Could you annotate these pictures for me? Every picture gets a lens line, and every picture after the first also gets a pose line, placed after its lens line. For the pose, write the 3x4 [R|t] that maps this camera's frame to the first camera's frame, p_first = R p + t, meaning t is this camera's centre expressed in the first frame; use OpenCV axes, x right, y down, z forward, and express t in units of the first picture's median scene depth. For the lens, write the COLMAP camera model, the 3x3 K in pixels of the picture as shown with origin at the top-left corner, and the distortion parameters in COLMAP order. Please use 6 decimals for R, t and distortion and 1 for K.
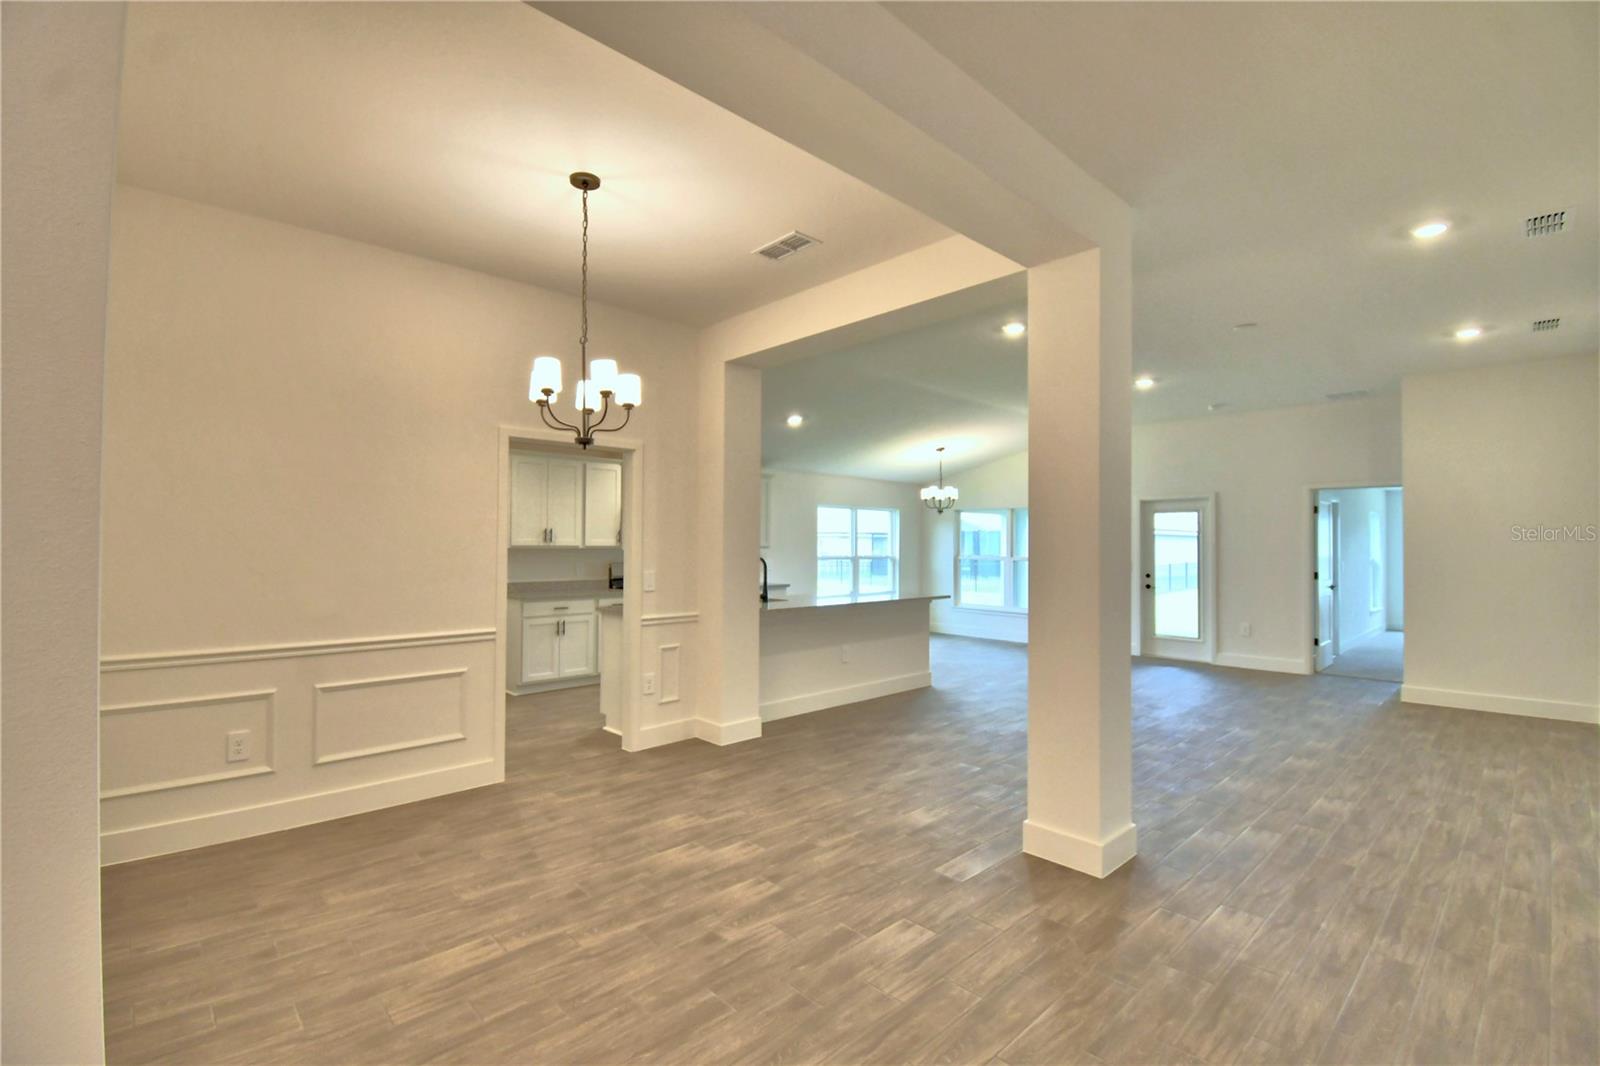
lens RADIAL K [[700.9, 0, 794.3], [0, 700.9, 535.4], [0, 0, 1]] dist [0.021205, -0.026951]
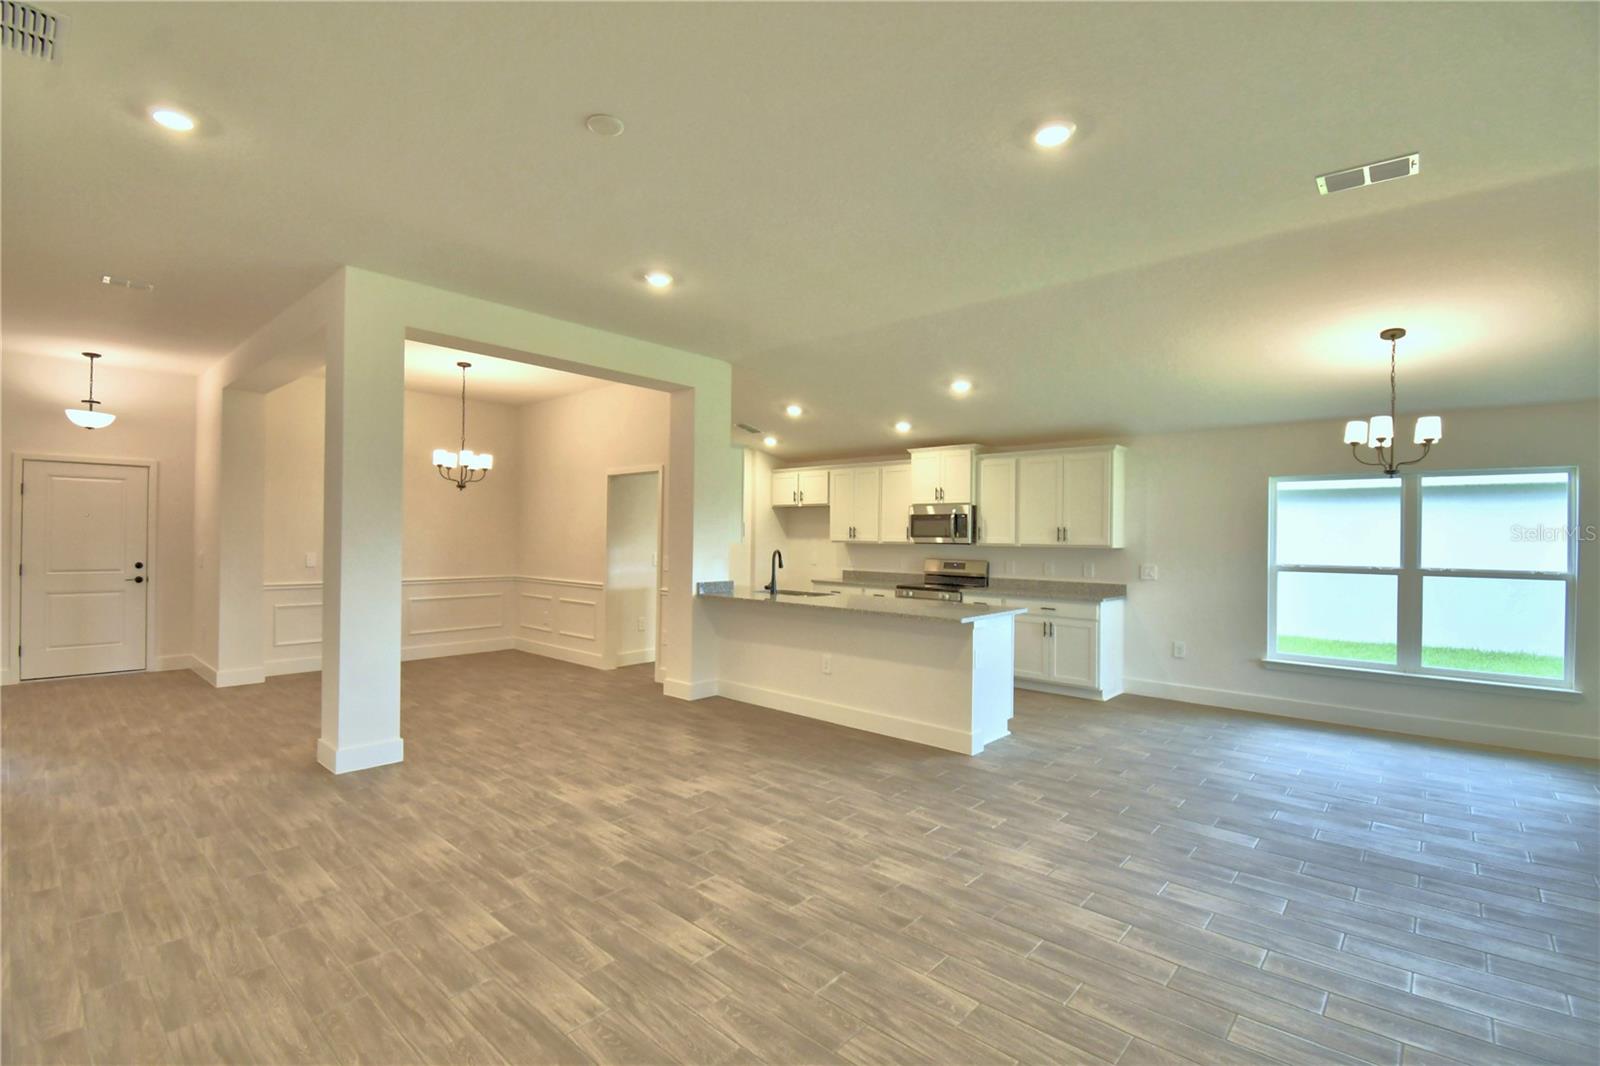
lens RADIAL K [[716.1, 0, 796.6], [0, 716.1, 532.7], [0, 0, 1]] dist [0.021058, -0.025007]
pose [[0.091903, -0.010119, -0.995717, 1.675264], [0.000688, 0.999949, -0.010099, 0.025621], [0.995768, 0.000243, 0.091906, 1.537140]]
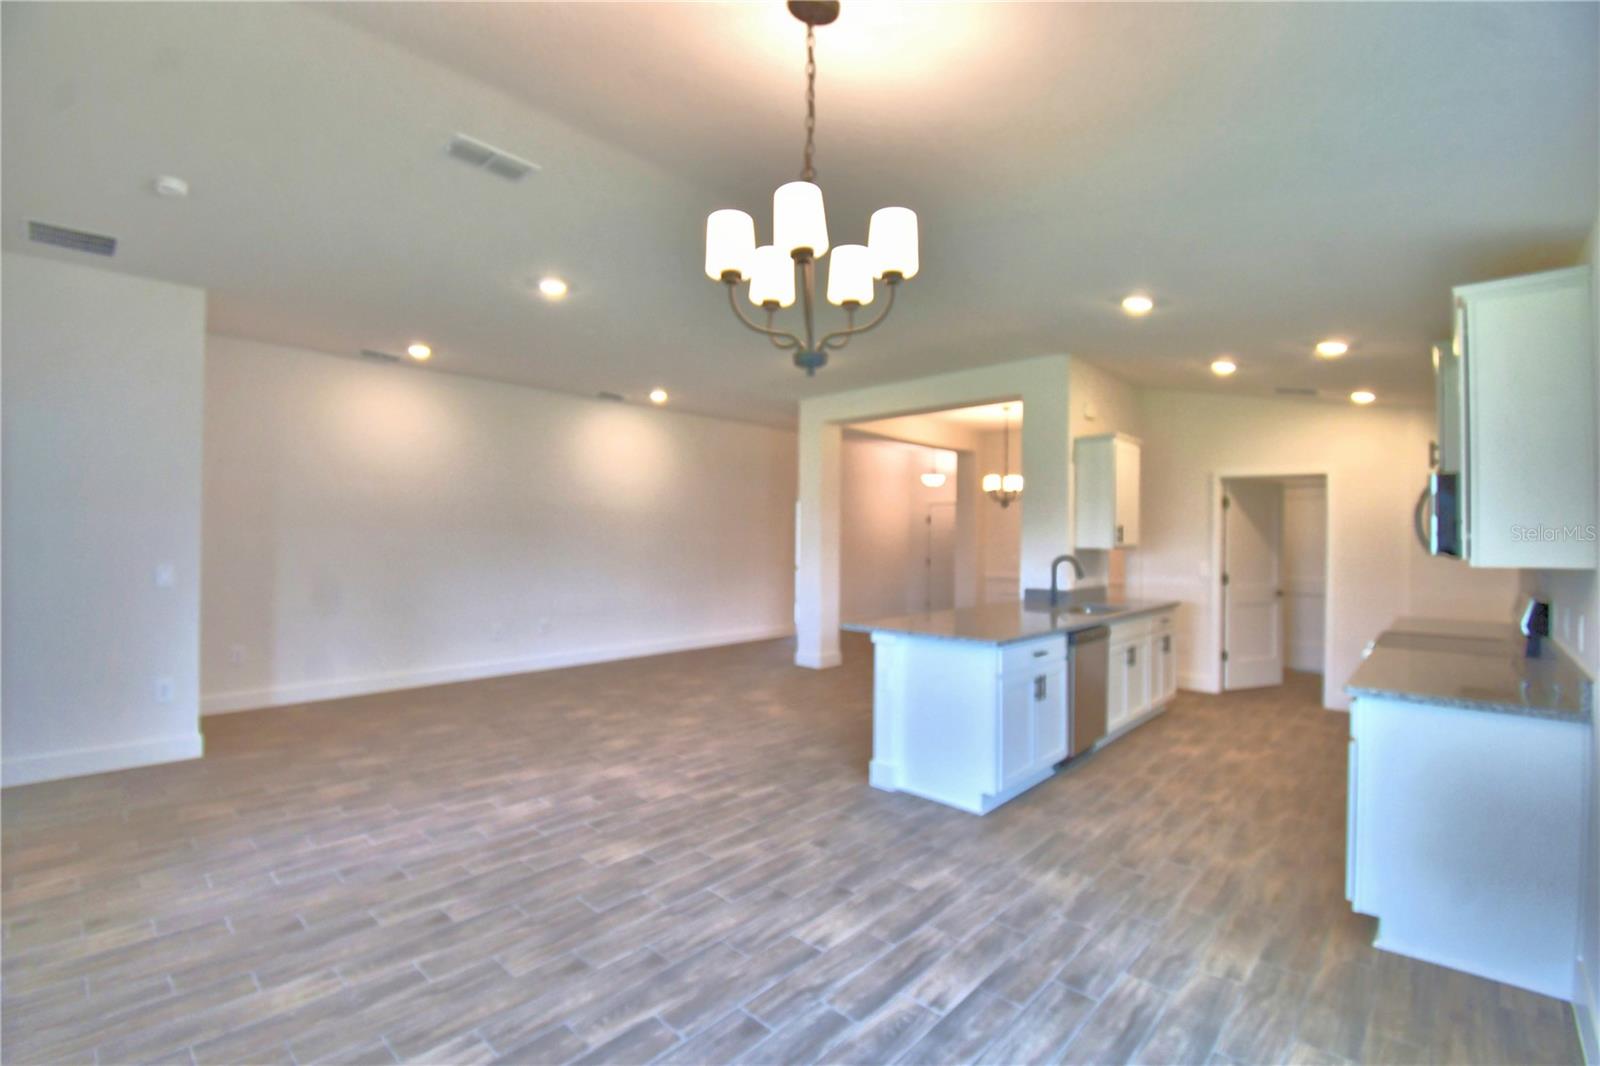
lens RADIAL K [[700.9, 0, 794.3], [0, 700.9, 535.4], [0, 0, 1]] dist [0.021205, -0.026951]
pose [[-0.997470, -0.015246, -0.069441, 0.597757], [-0.014194, 0.999777, -0.015613, 0.036251], [0.069664, -0.014588, -0.997464, 3.115368]]
